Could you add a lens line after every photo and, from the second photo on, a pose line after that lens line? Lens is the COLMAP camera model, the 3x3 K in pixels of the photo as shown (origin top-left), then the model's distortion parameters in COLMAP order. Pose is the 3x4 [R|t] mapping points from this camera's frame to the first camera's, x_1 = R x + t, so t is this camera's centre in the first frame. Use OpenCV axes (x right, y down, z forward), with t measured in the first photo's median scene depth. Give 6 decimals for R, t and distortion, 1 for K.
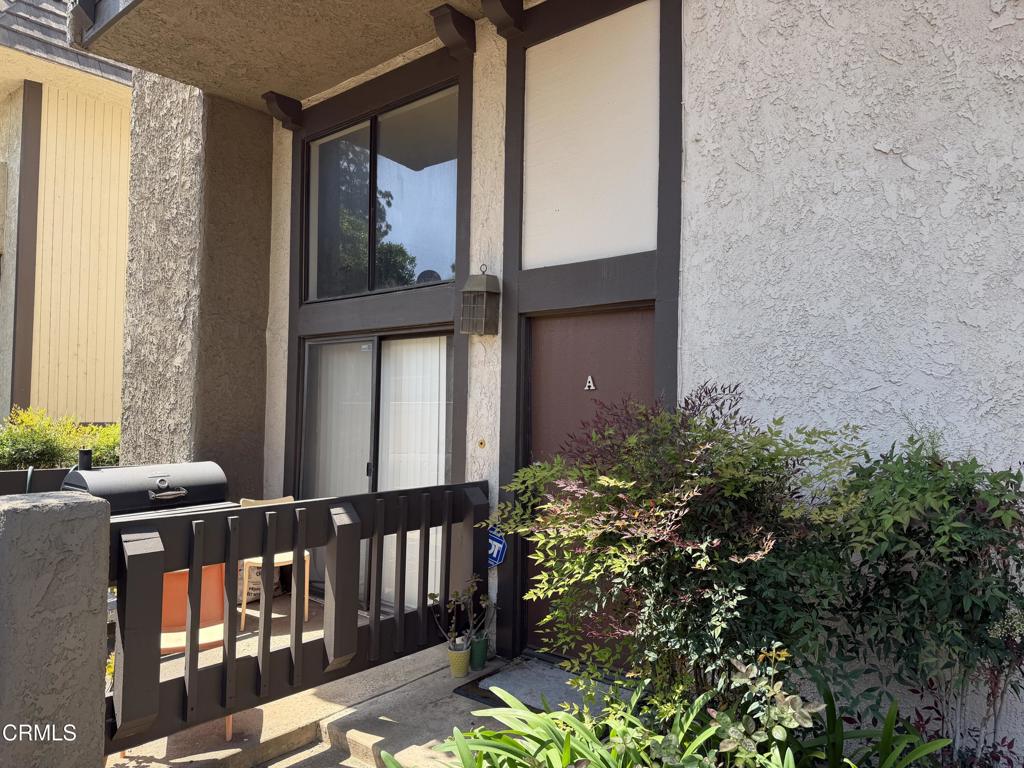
lens RADIAL K [[687.0, 0, 512.0], [0, 687.0, 384.0], [0, 0, 1]] dist [0.102021, -0.162653]
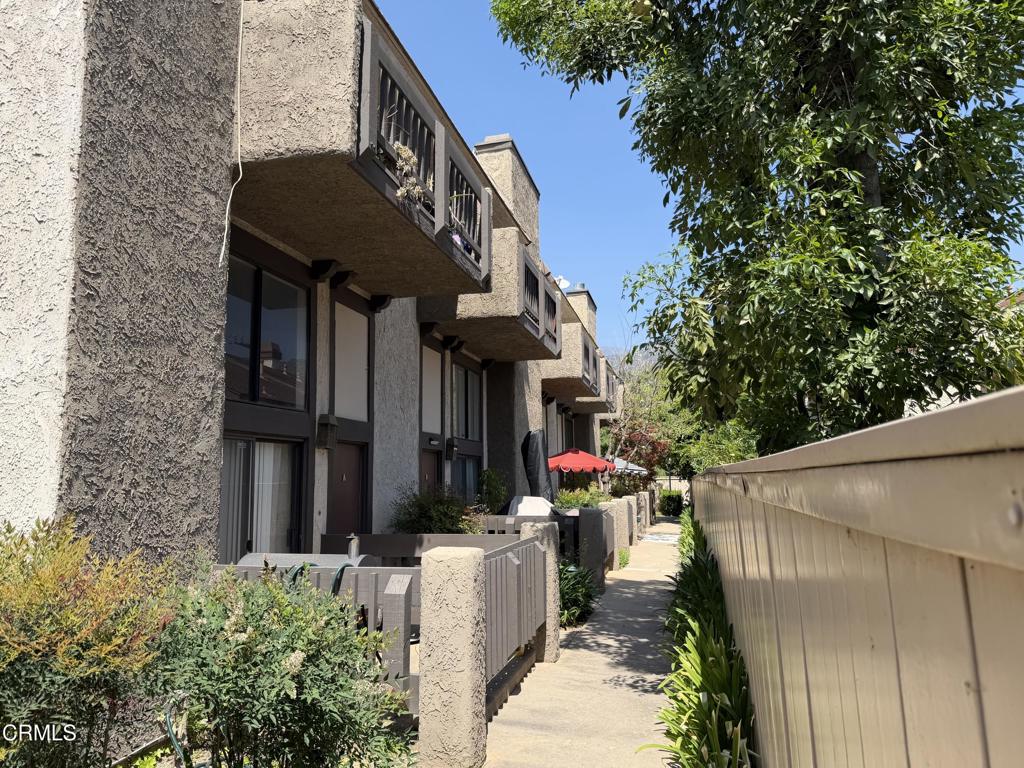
lens RADIAL K [[687.0, 0, 512.0], [0, 687.0, 384.0], [0, 0, 1]] dist [0.102021, -0.162653]
pose [[-0.421208, 0.118672, 0.899167, -1.541143], [-0.026078, 0.989408, -0.142798, 0.002794], [-0.906589, -0.083596, -0.413652, 1.099342]]
